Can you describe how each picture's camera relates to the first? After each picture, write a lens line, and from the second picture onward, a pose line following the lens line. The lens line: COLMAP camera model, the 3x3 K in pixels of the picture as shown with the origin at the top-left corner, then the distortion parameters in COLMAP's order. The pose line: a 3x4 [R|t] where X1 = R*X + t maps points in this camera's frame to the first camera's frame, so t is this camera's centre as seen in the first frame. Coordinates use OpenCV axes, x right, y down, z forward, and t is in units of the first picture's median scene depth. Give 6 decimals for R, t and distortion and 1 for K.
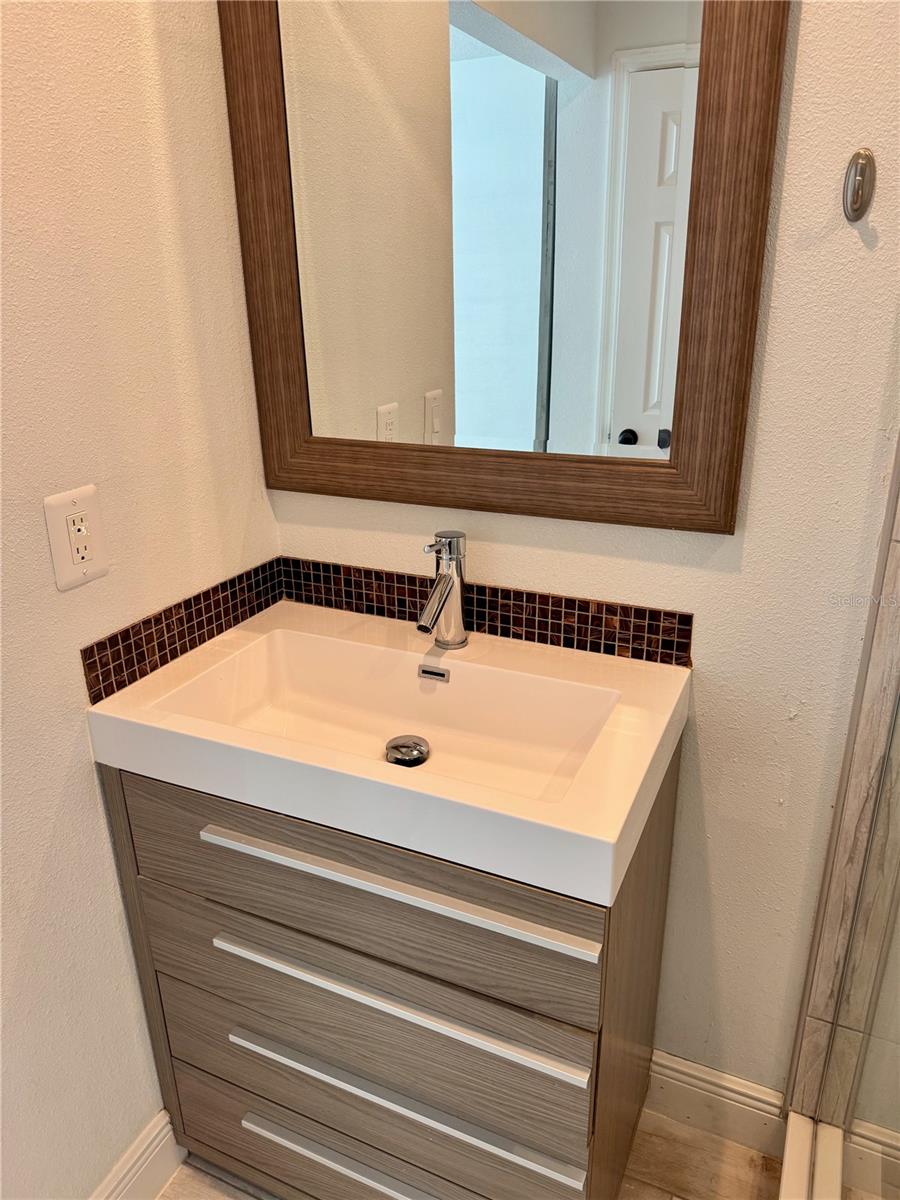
lens RADIAL K [[851.3, 0, 439.4], [0, 851.3, 603.2], [0, 0, 1]] dist [0.094688, -0.134141]
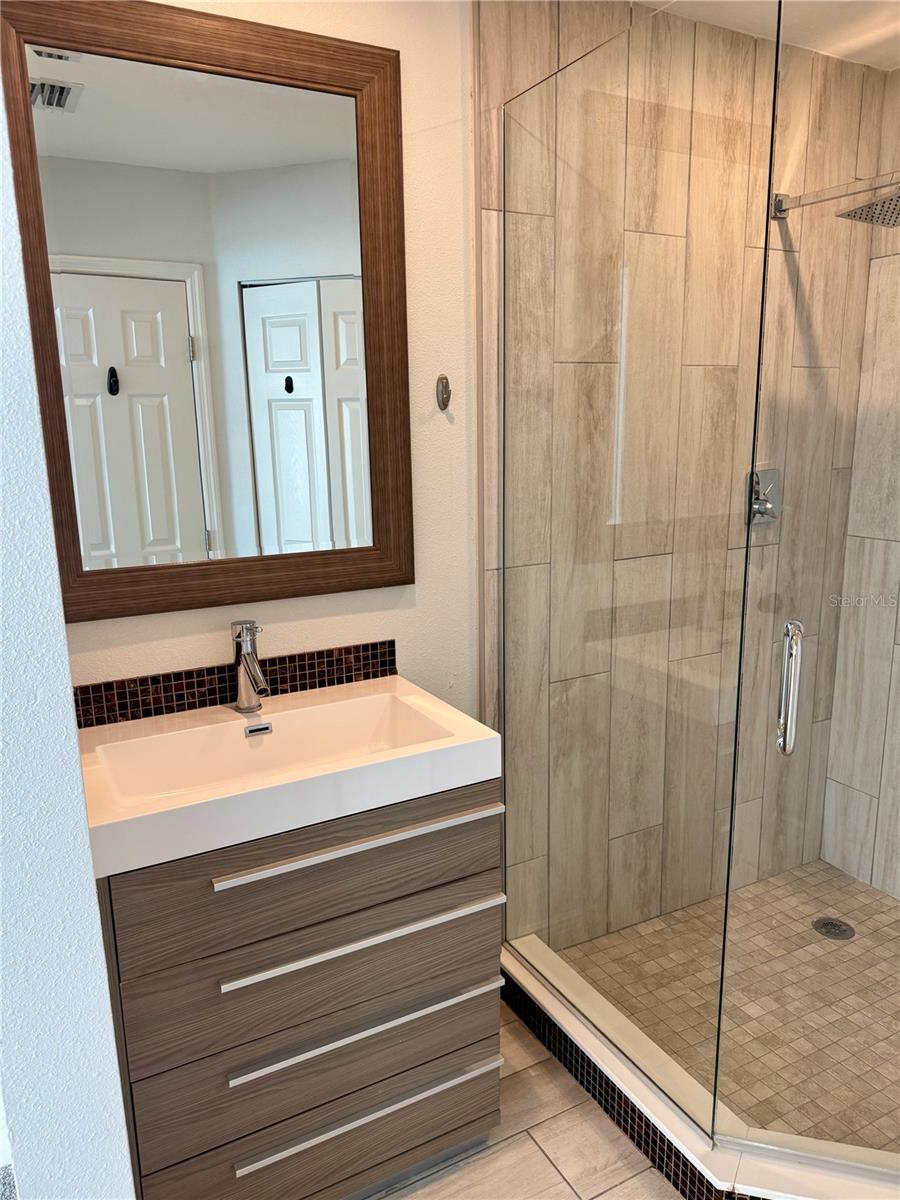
lens RADIAL K [[851.3, 0, 453.1], [0, 851.3, 606.7], [0, 0, 1]] dist [0.094688, -0.134141]
pose [[0.588152, -0.164958, 0.791749, -0.830899], [0.294148, 0.955563, -0.019421, 0.016301], [-0.753362, 0.244314, 0.610538, -0.056215]]
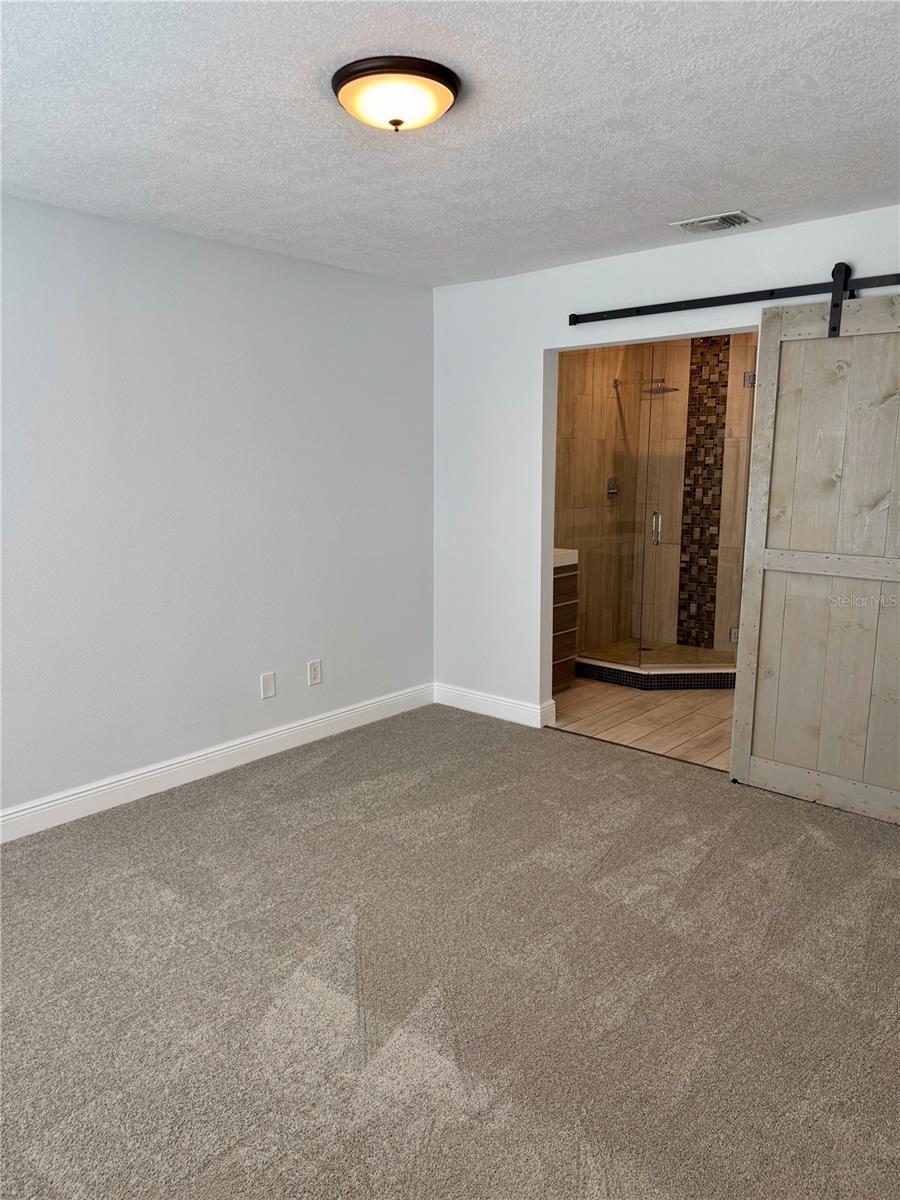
lens RADIAL K [[851.3, 0, 425.6], [0, 851.3, 596.2], [0, 0, 1]] dist [0.094688, -0.134141]
pose [[0.293291, -0.136744, 0.946193, -3.944223], [0.341054, 0.939563, 0.030069, 0.023733], [-0.893120, 0.313884, 0.322202, 0.084258]]
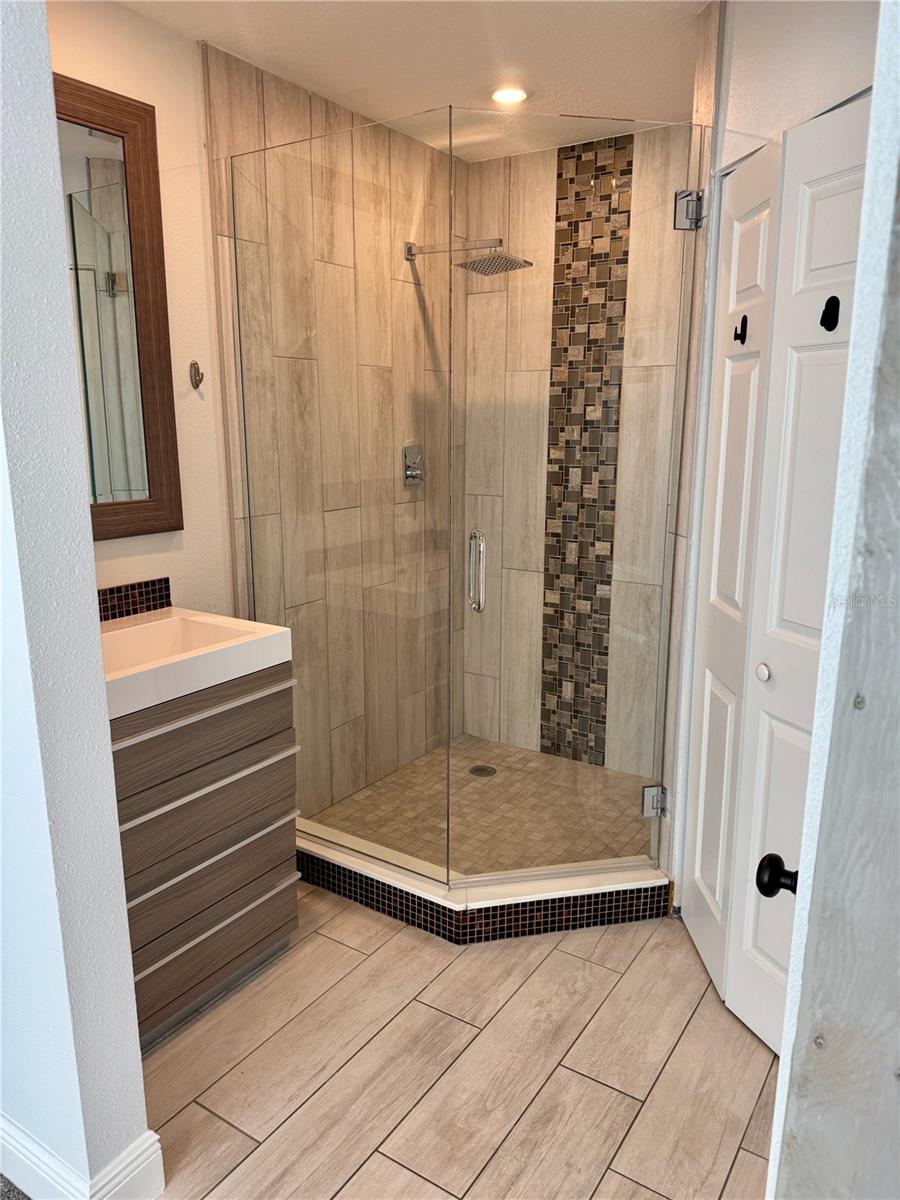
lens RADIAL K [[851.3, 0, 450.0], [0, 851.3, 602.1], [0, 0, 1]] dist [0.094688, -0.134141]
pose [[0.143290, -0.193408, 0.970598, -1.416083], [0.348750, 0.927678, 0.133369, 0.026590], [-0.926197, 0.319386, 0.200378, 0.041348]]
